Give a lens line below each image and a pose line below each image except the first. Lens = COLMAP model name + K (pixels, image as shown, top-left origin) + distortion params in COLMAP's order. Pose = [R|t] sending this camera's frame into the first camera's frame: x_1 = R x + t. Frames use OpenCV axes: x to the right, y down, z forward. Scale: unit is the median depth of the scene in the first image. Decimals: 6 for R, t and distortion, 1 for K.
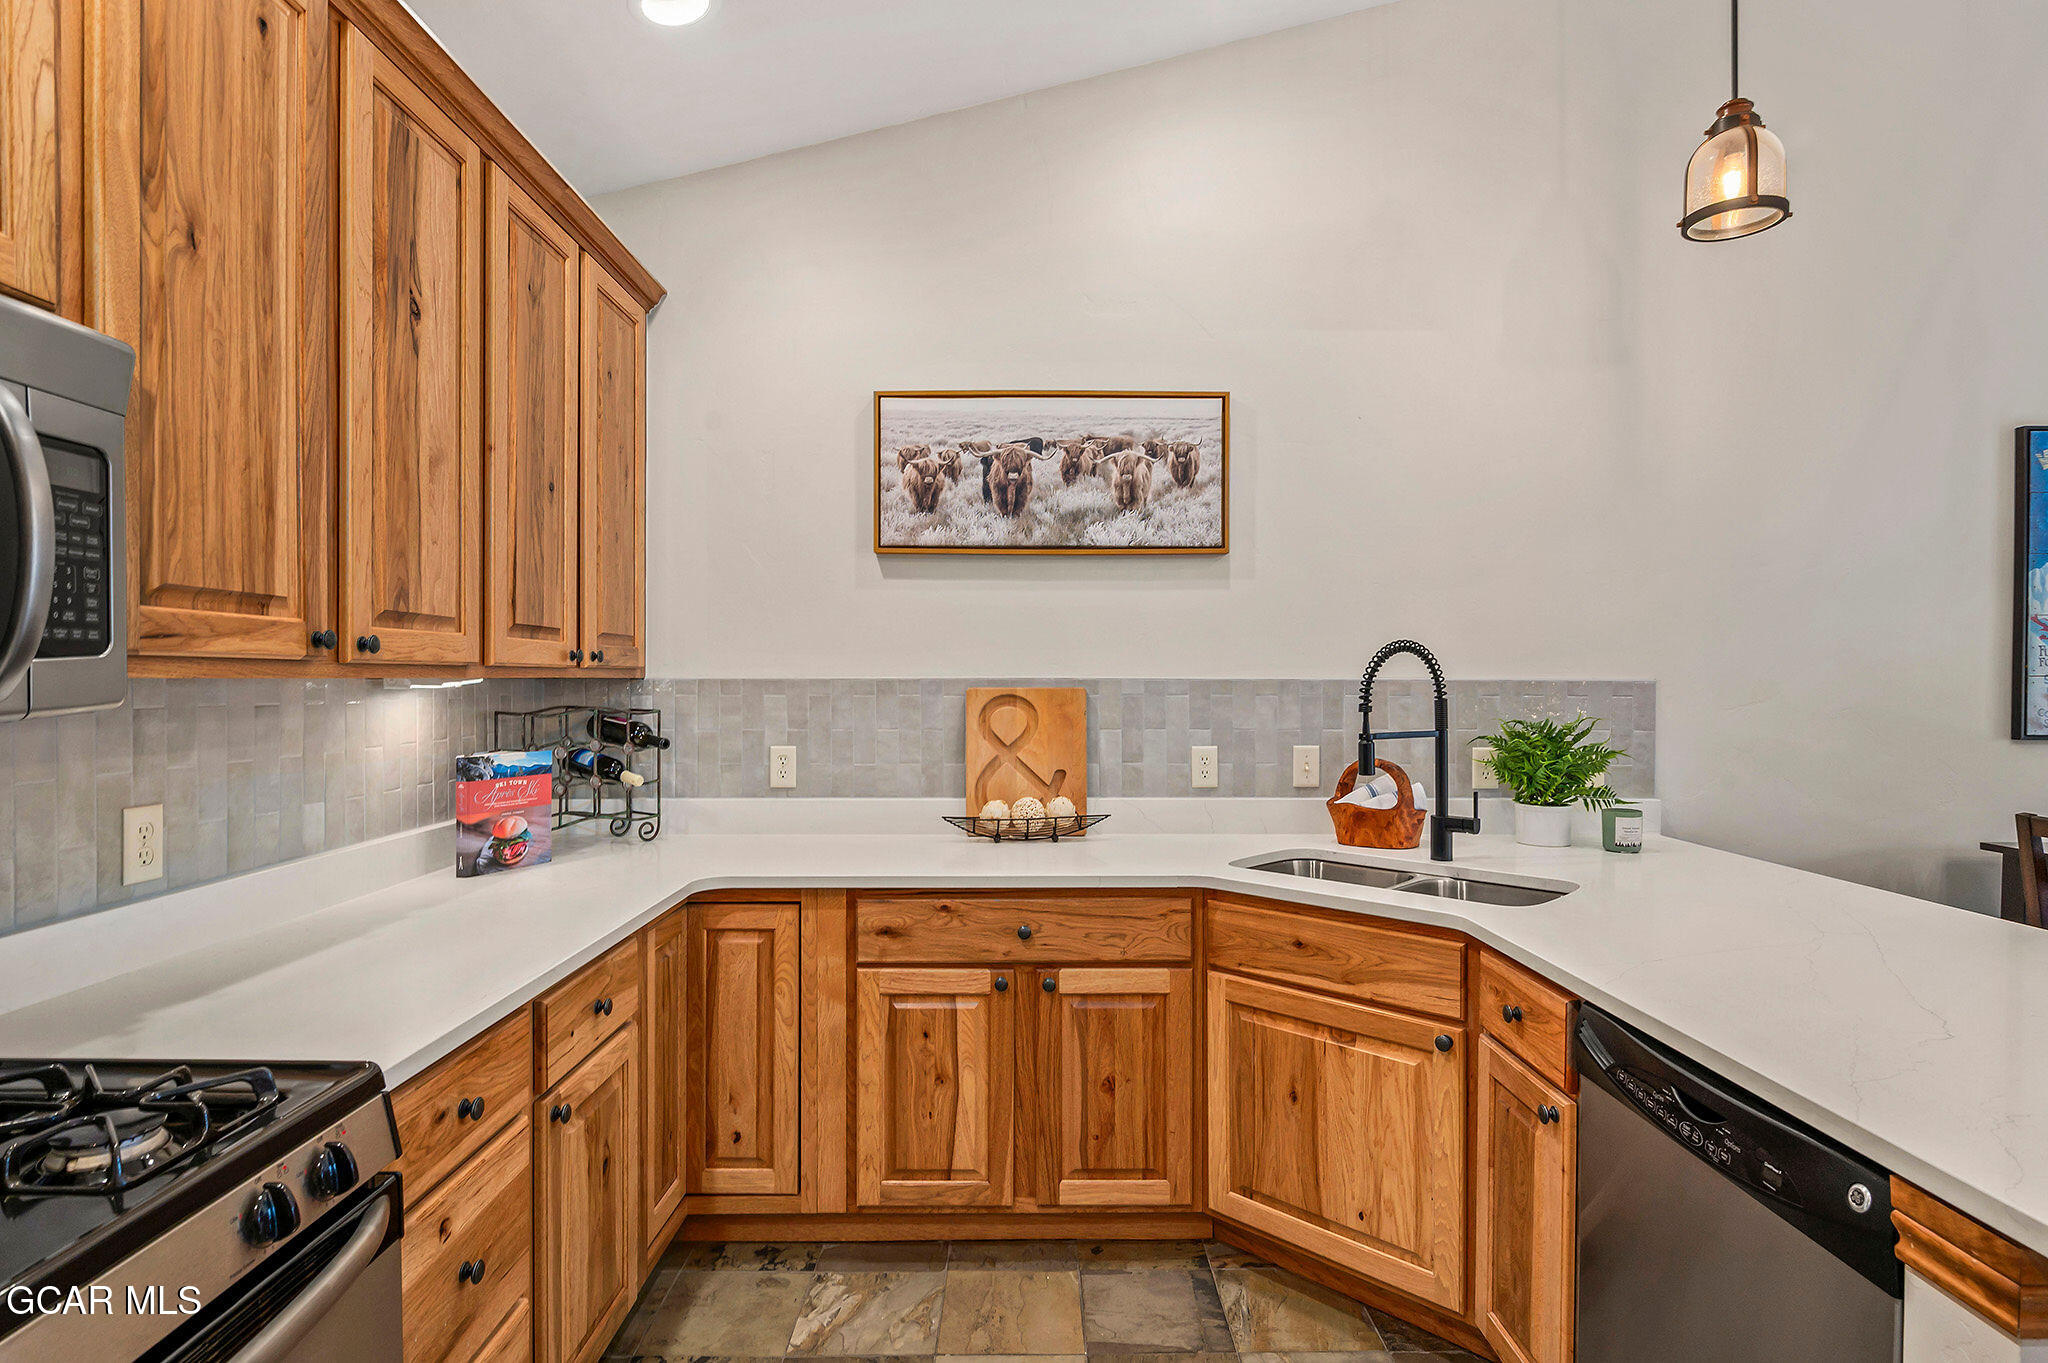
lens RADIAL K [[1060.3, 0, 1016.7], [0, 1060.3, 690.6], [0, 0, 1]] dist [-0.001333, -0.000955]
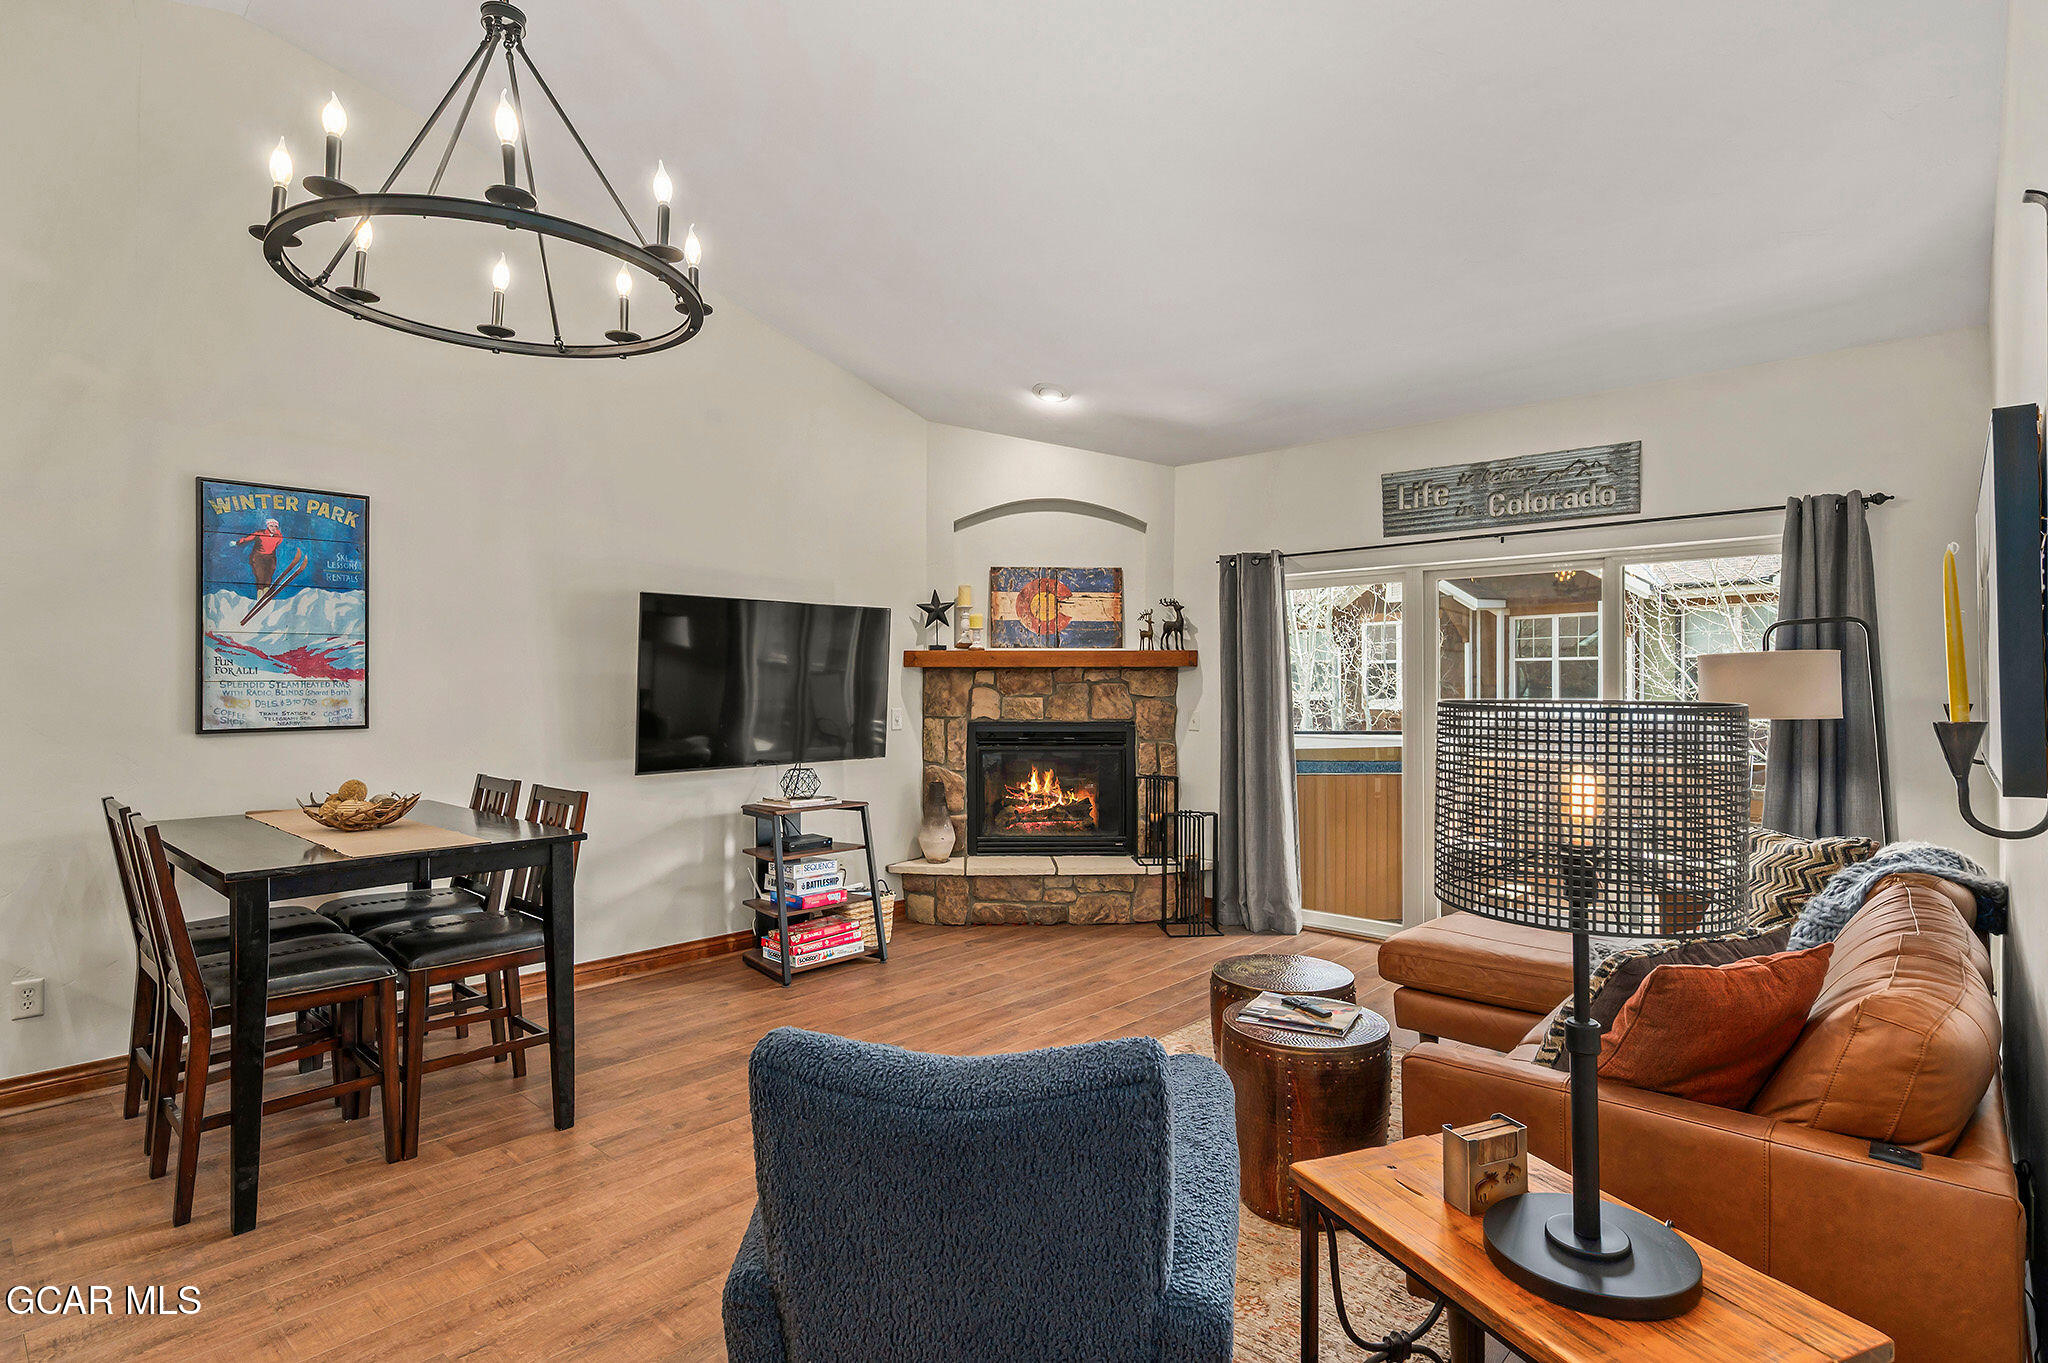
lens RADIAL K [[1060.3, 0, 1042.1], [0, 1060.3, 675.8], [0, 0, 1]] dist [-0.001333, -0.000955]
pose [[0.682744, 0.002933, 0.730651, 0.740603], [0.011401, 0.999827, -0.014667, 0.008353], [-0.730568, 0.018344, 0.682593, -0.548323]]
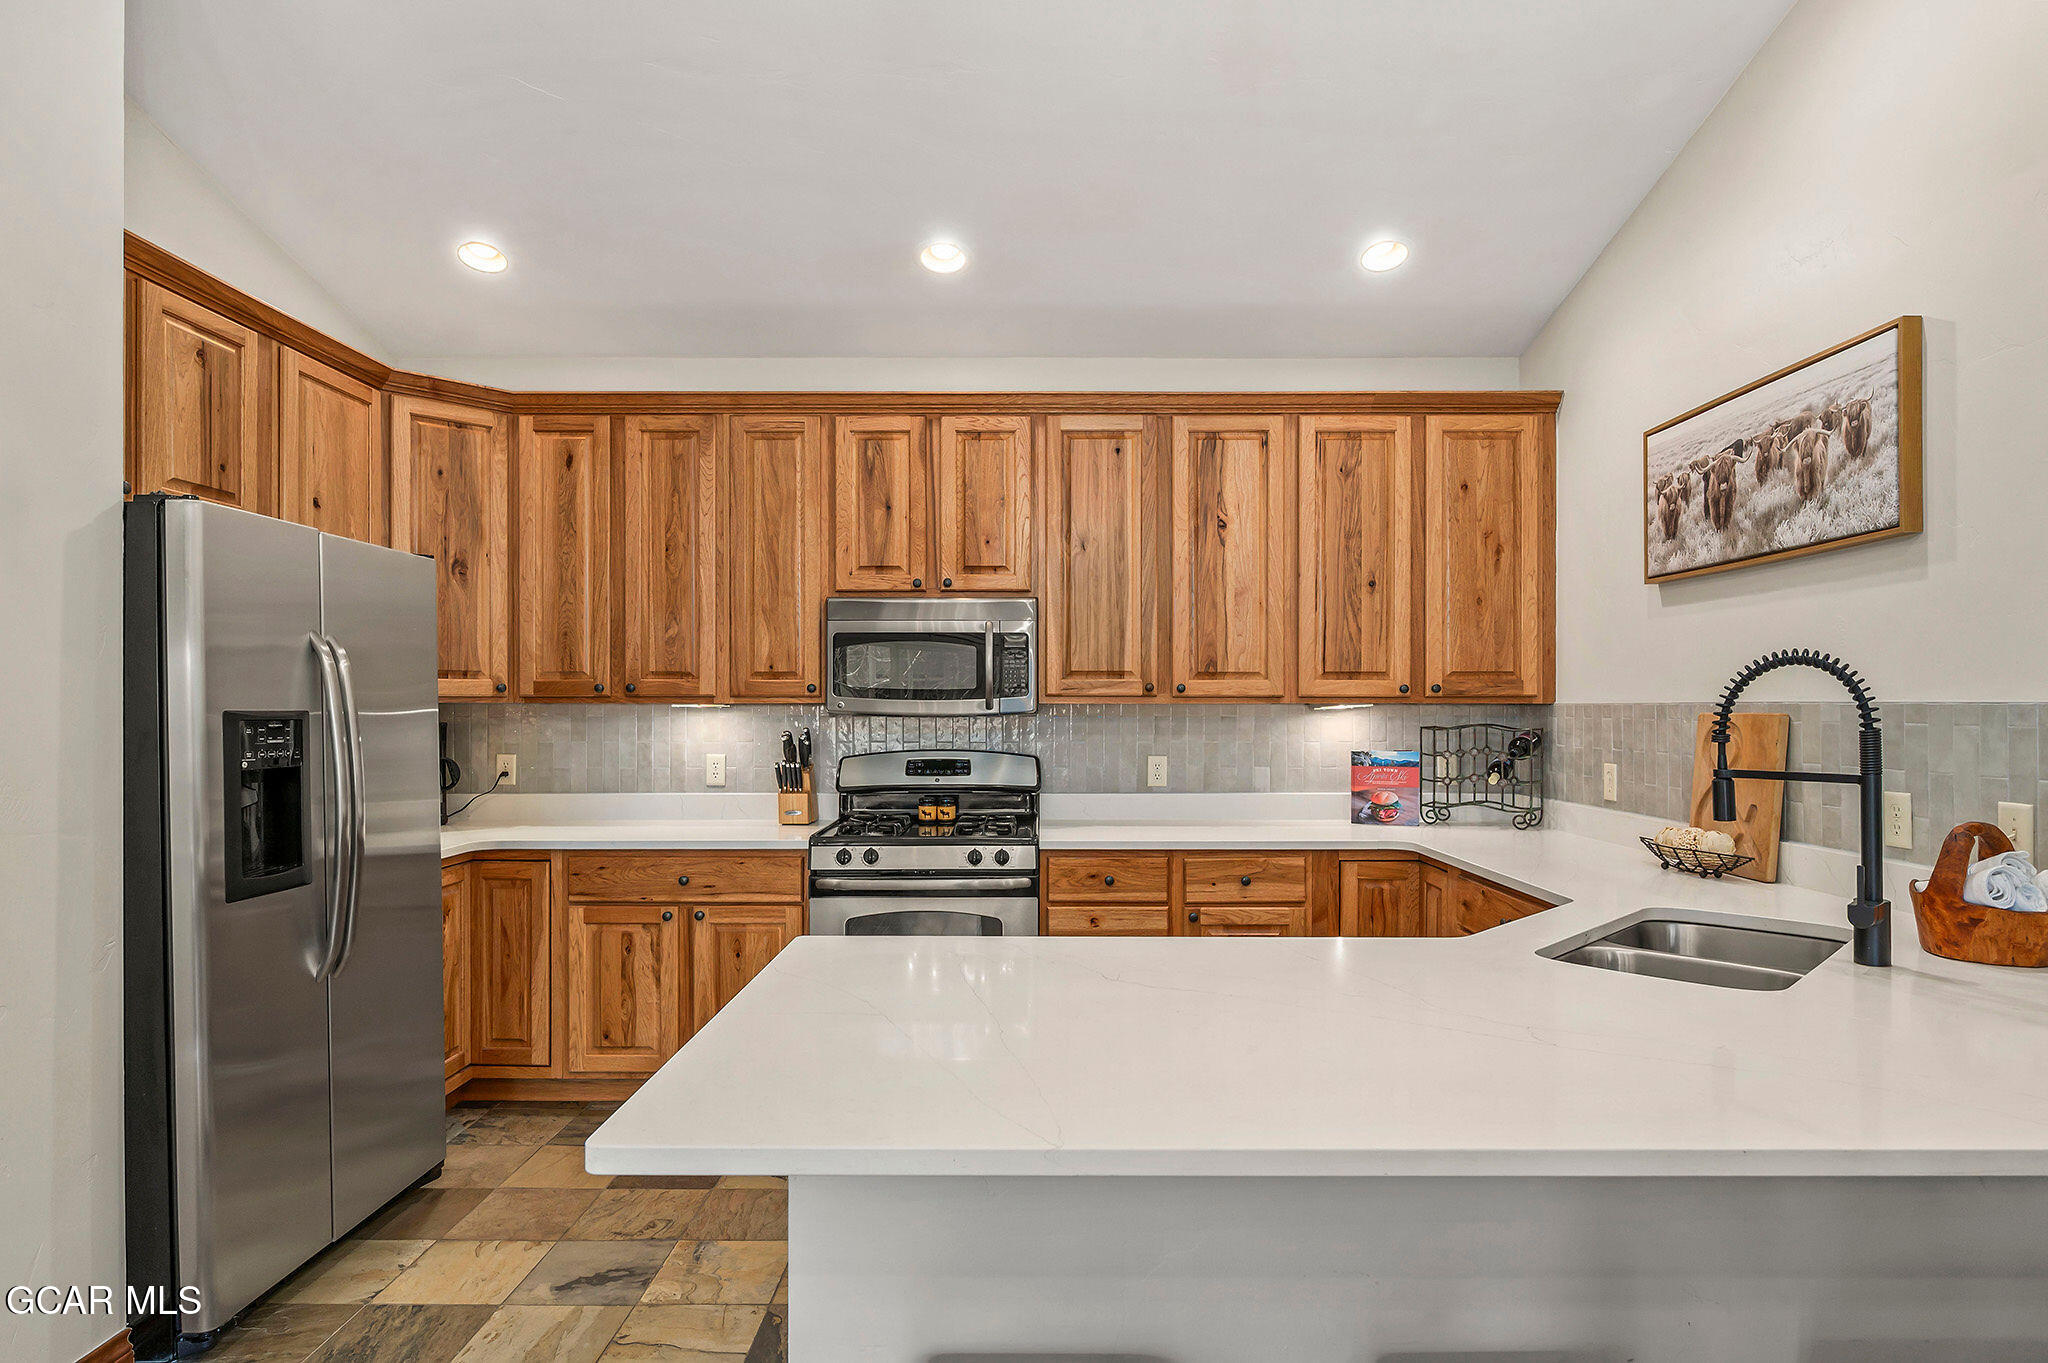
lens RADIAL K [[1111.7, 0, 1034.6], [0, 1111.7, 705.9], [0, 0, 1]] dist [-0.003603, 0.000556]
pose [[-0.003114, -0.001565, -0.999994, 0.984875], [-0.013004, 0.999914, -0.001525, 0.000531], [0.999911, 0.012999, -0.003134, 0.400625]]
